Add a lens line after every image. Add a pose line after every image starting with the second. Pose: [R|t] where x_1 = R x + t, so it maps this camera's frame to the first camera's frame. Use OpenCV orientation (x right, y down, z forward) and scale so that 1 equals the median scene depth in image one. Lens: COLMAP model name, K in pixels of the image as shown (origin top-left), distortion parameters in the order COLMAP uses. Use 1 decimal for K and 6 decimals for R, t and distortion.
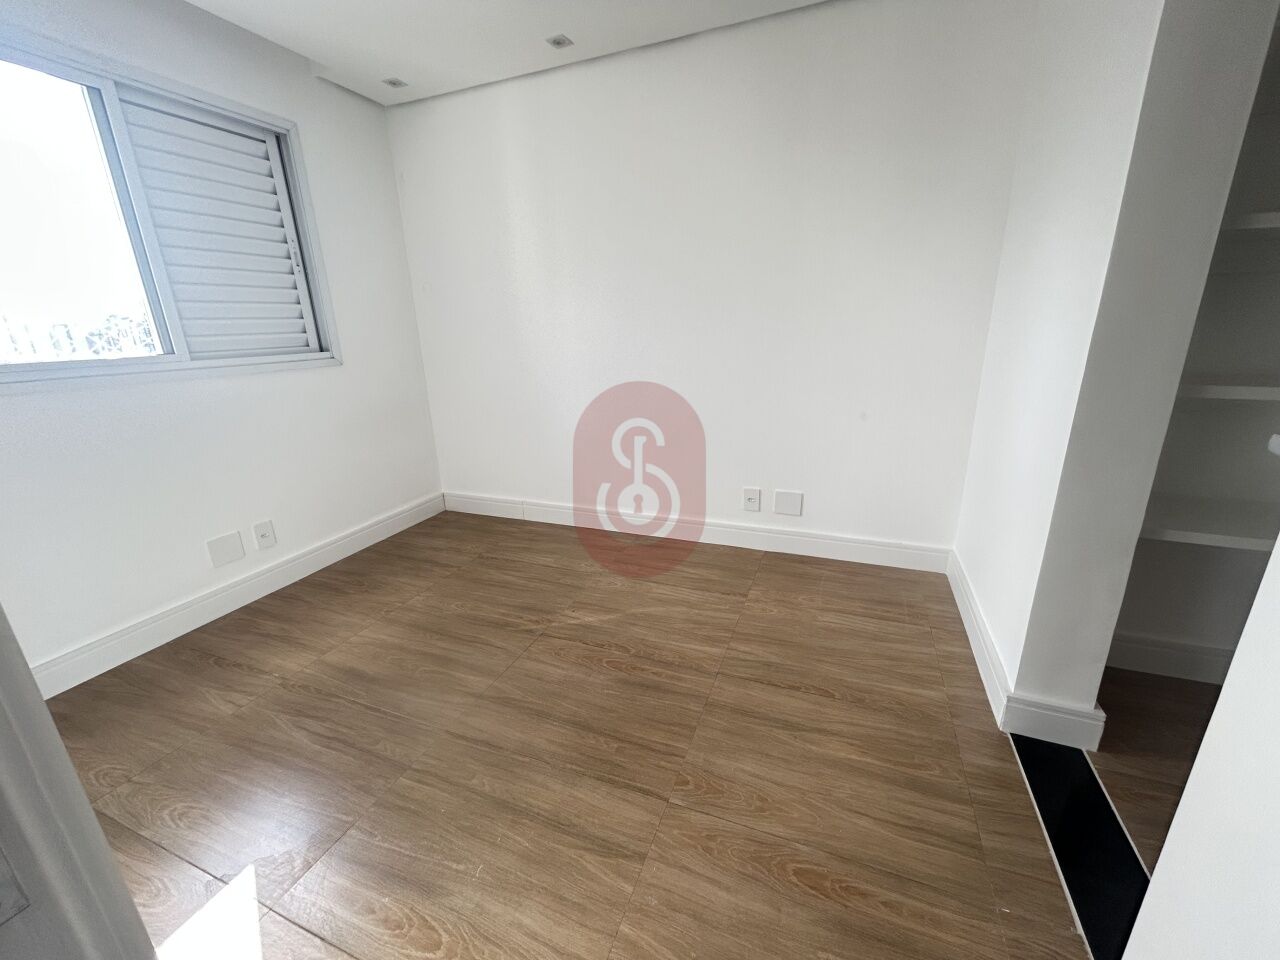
lens RADIAL K [[512.6, 0, 648.8], [0, 512.6, 486.6], [0, 0, 1]] dist [-0.002606, 0.001348]
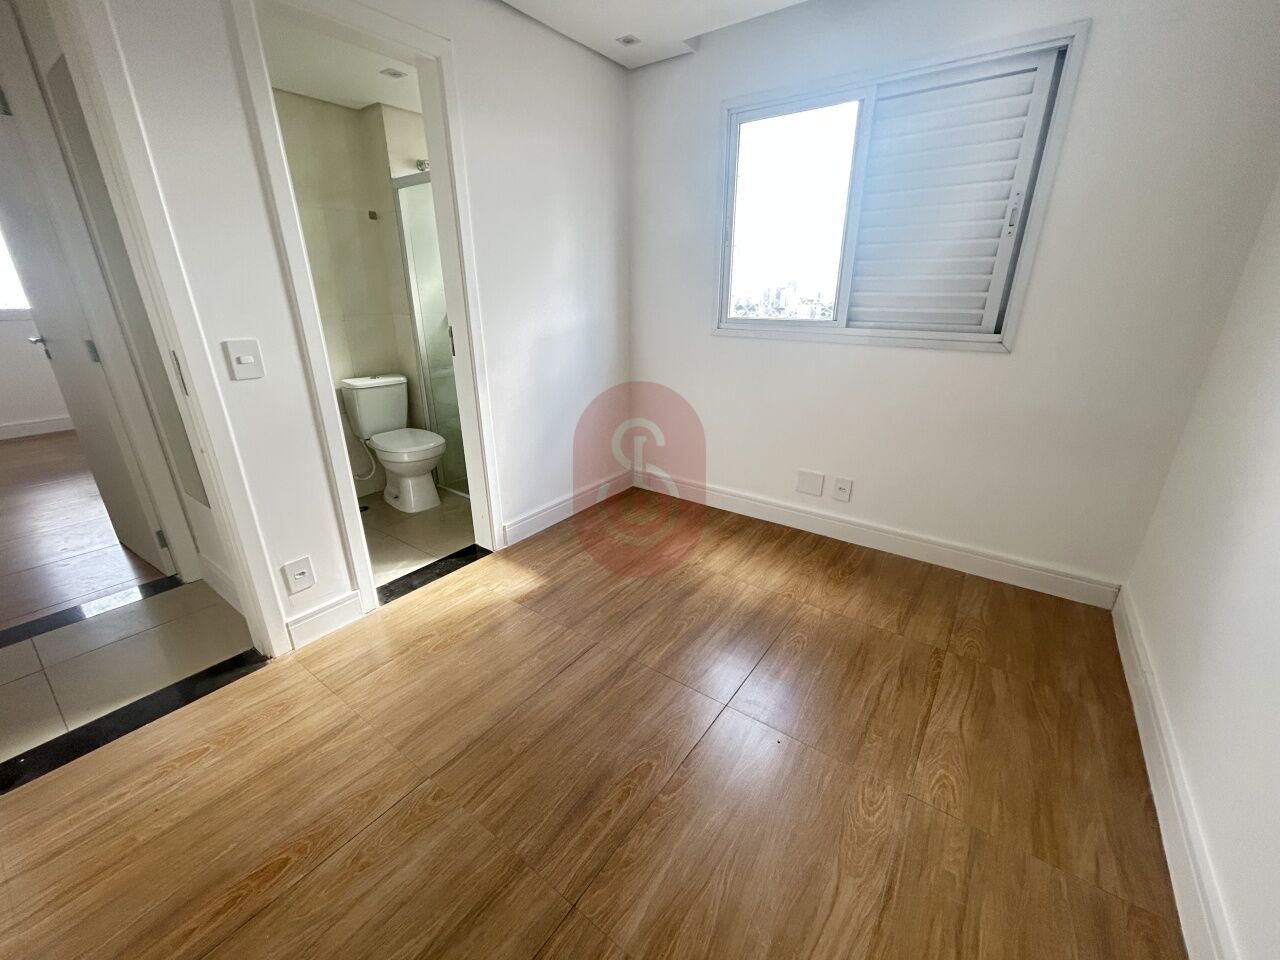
lens RADIAL K [[512.6, 0, 633.6], [0, 512.6, 487.7], [0, 0, 1]] dist [-0.002606, 0.001348]
pose [[-0.257890, 0.376950, -0.889608, 0.377825], [-0.290310, 0.847973, 0.443466, -0.288291], [0.921528, 0.372627, -0.109251, 0.746126]]
